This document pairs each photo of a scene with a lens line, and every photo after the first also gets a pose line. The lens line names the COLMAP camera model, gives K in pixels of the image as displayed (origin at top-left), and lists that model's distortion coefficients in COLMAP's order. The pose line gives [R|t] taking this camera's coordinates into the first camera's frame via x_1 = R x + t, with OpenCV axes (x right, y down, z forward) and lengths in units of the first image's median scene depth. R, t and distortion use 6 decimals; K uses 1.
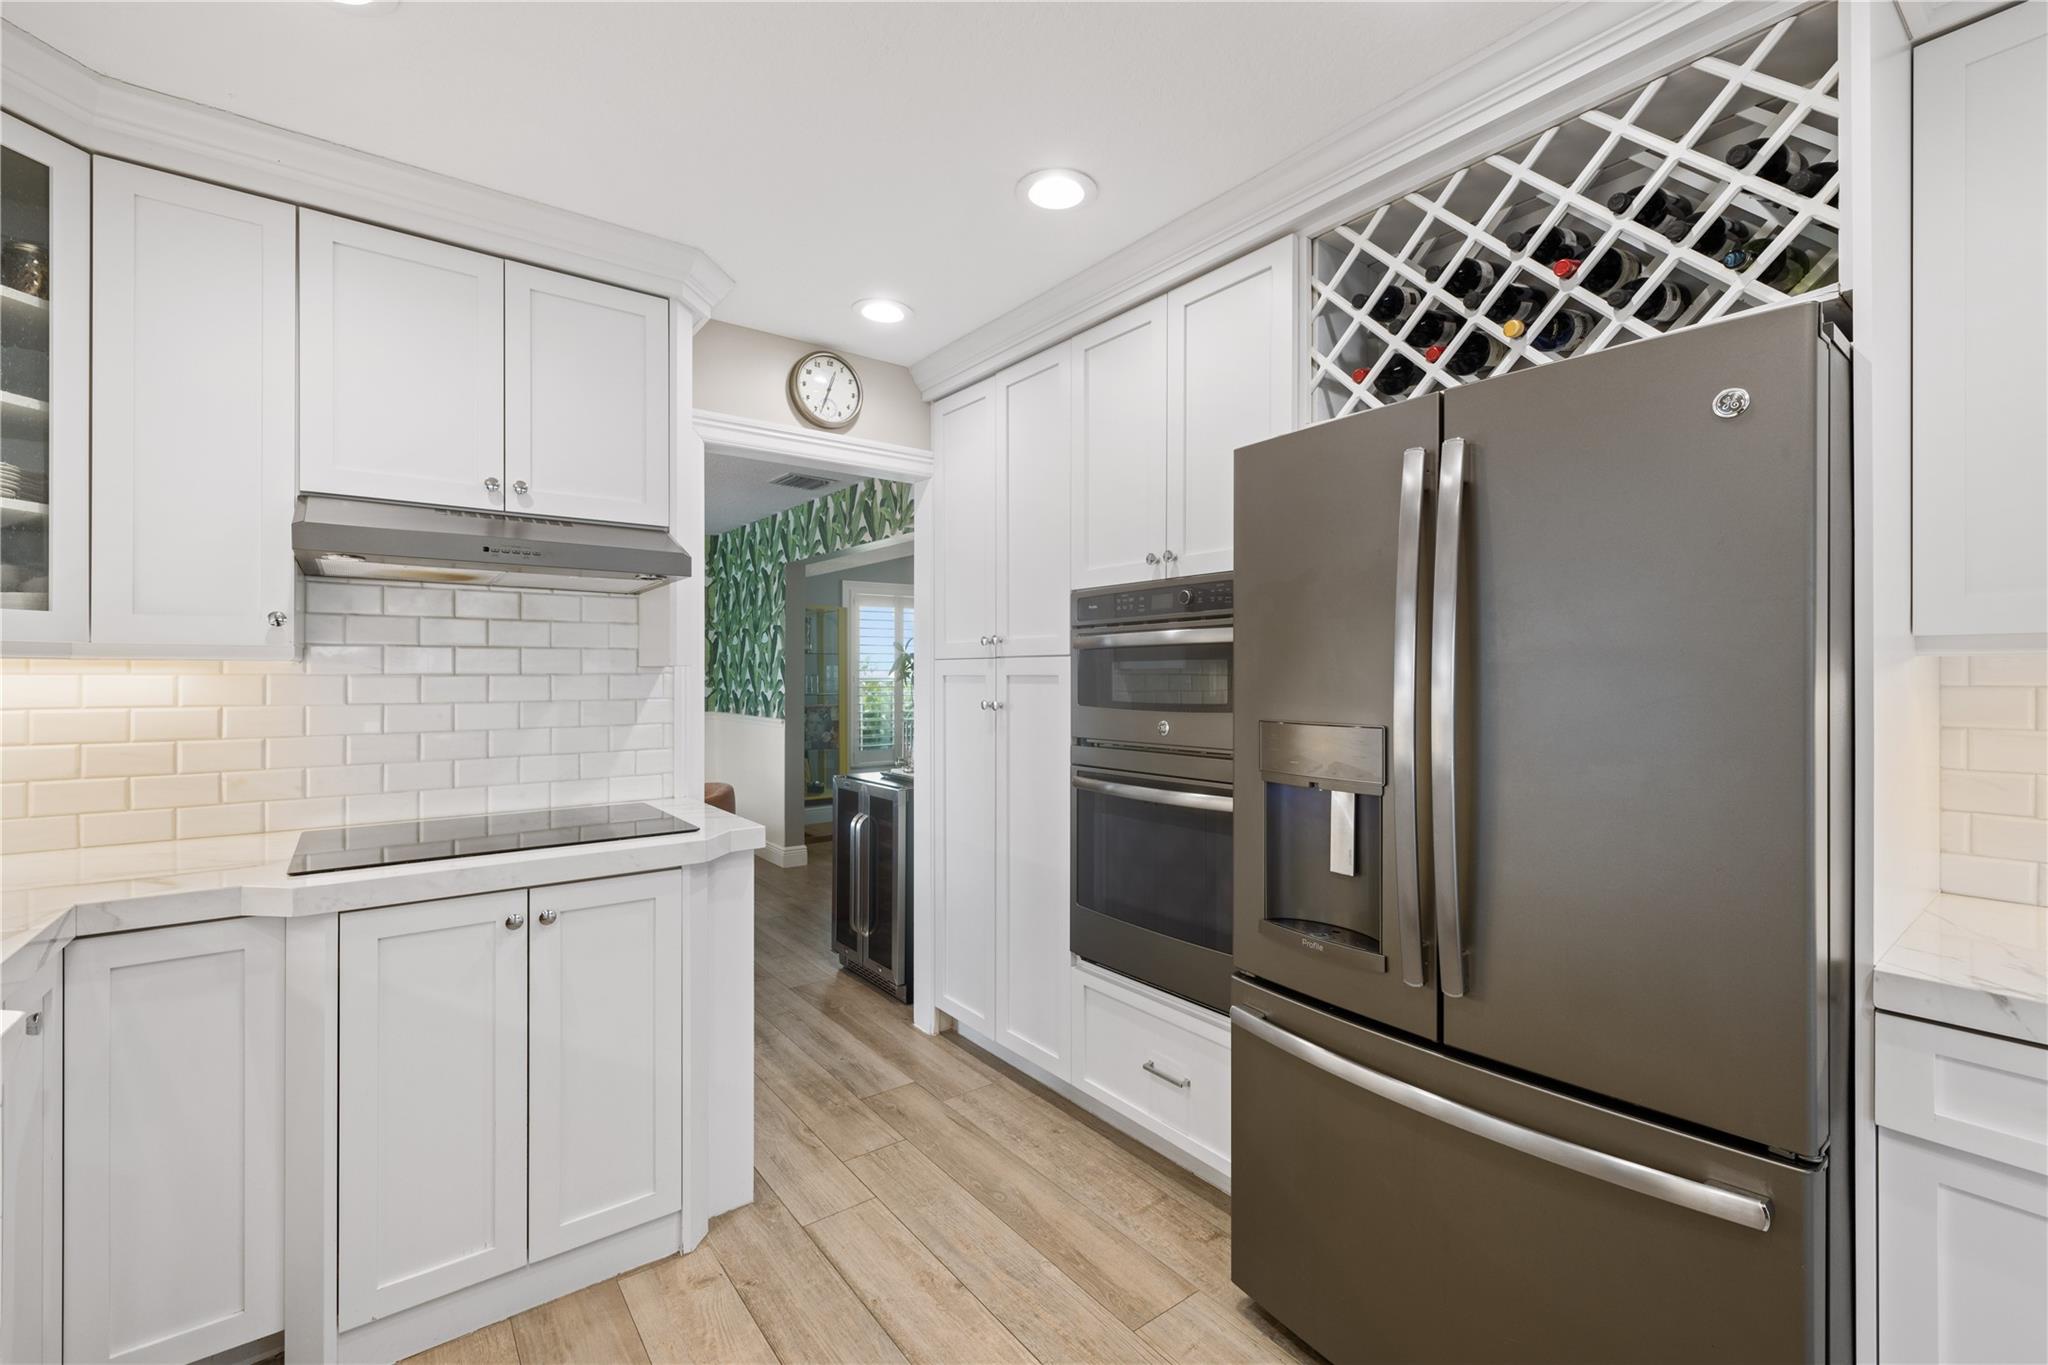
lens RADIAL K [[863.5, 0, 1022.6], [0, 863.5, 679.2], [0, 0, 1]] dist [0.002656, -0.000140]
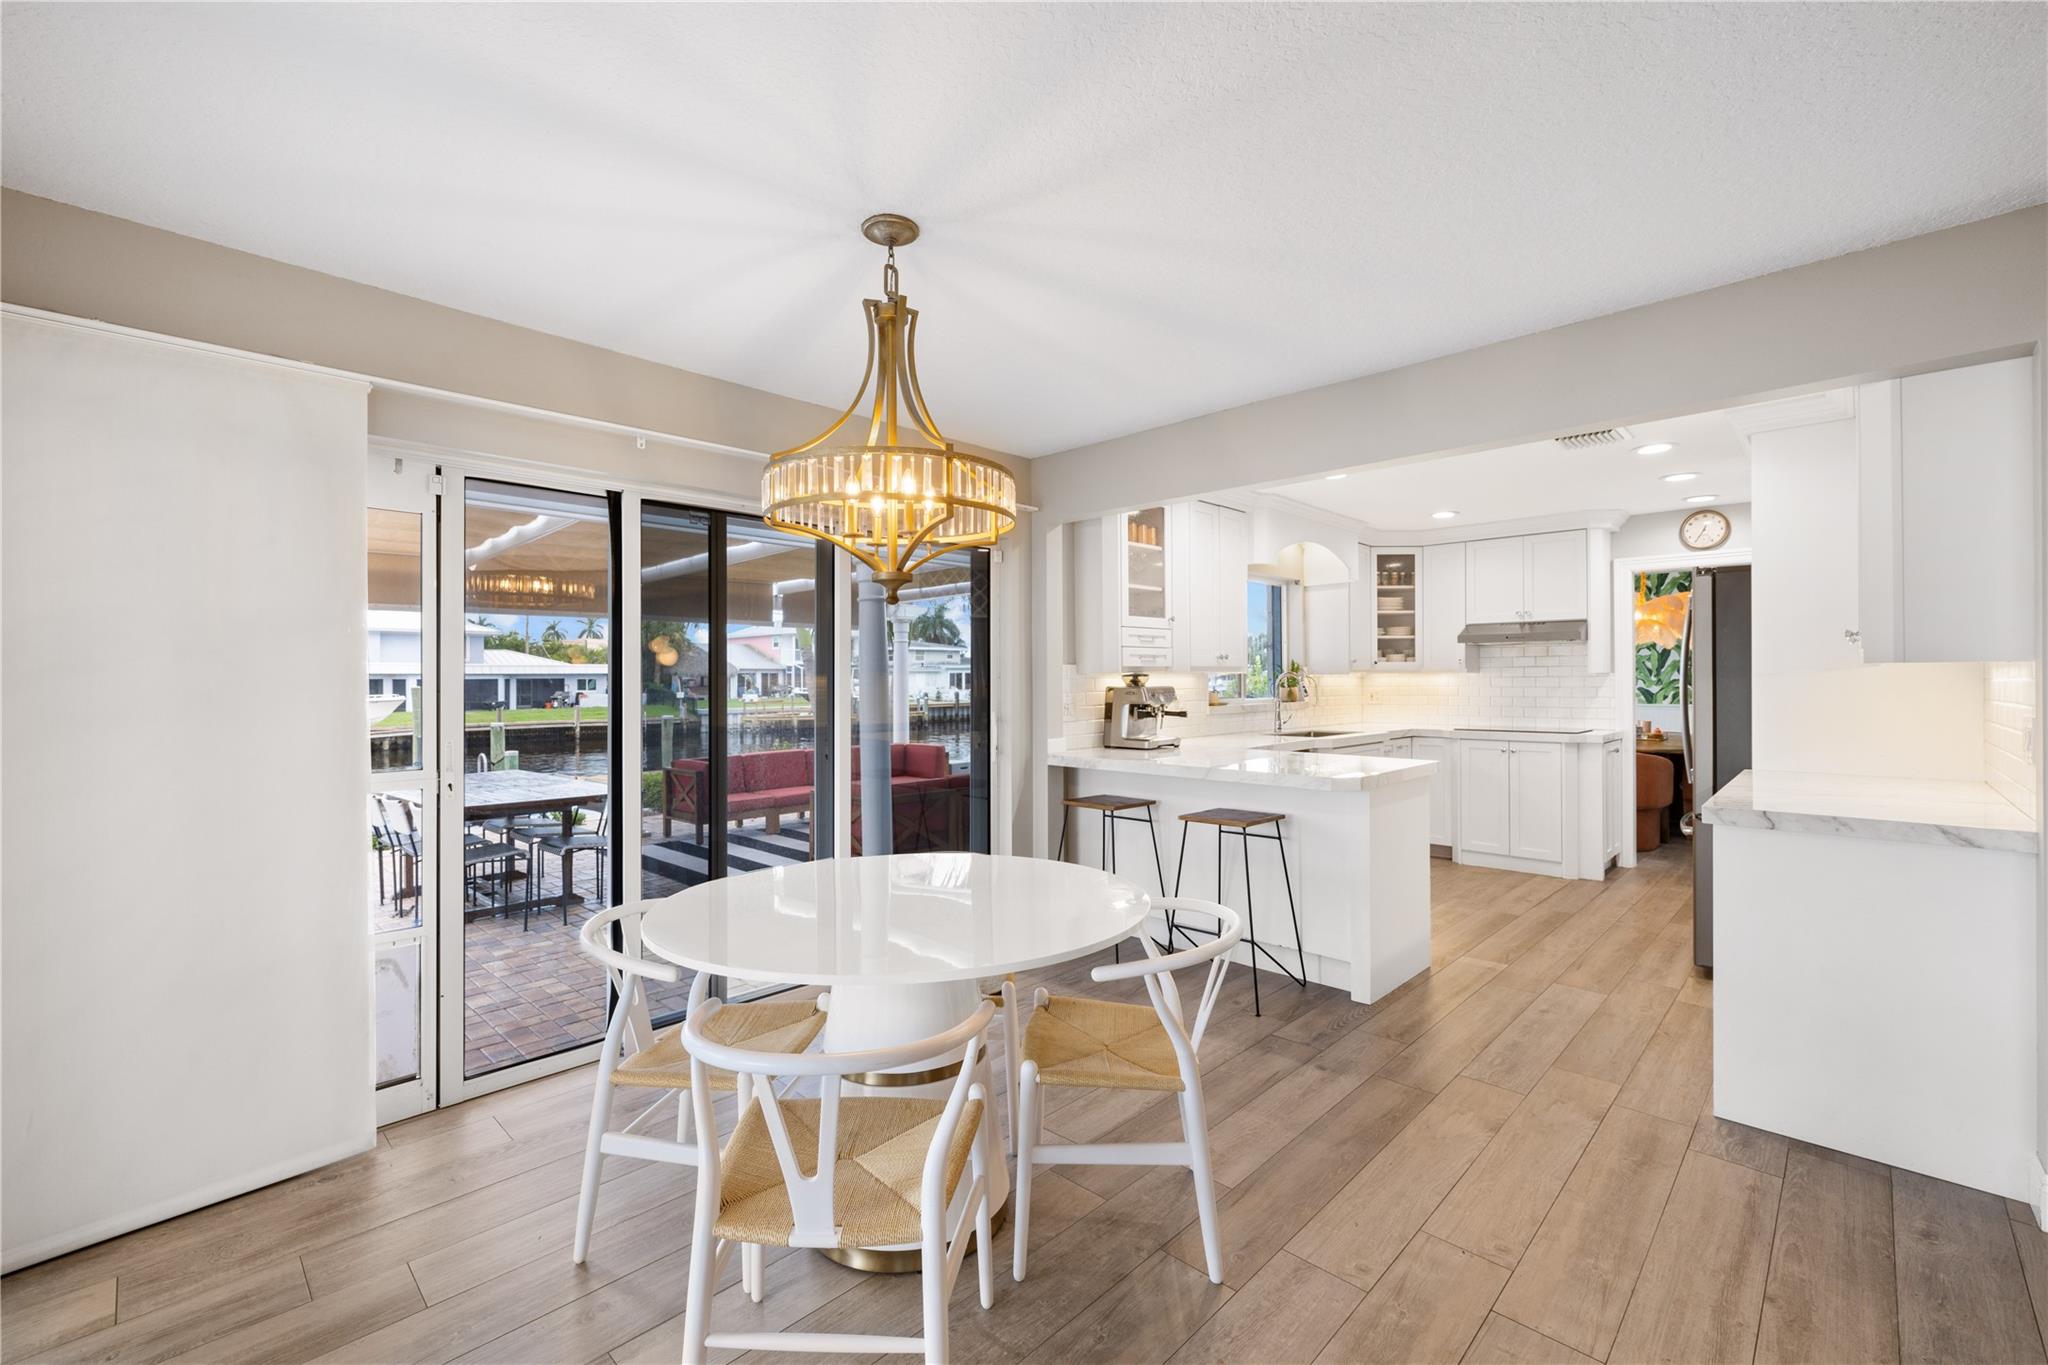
lens RADIAL K [[863.5, 0, 1017.3], [0, 863.5, 663.5], [0, 0, 1]] dist [0.002656, -0.000140]
pose [[0.146259, -0.020476, -0.989034, 2.067990], [-0.001739, 0.999779, -0.020955, 0.014184], [0.989245, 0.004785, 0.146191, -1.144972]]
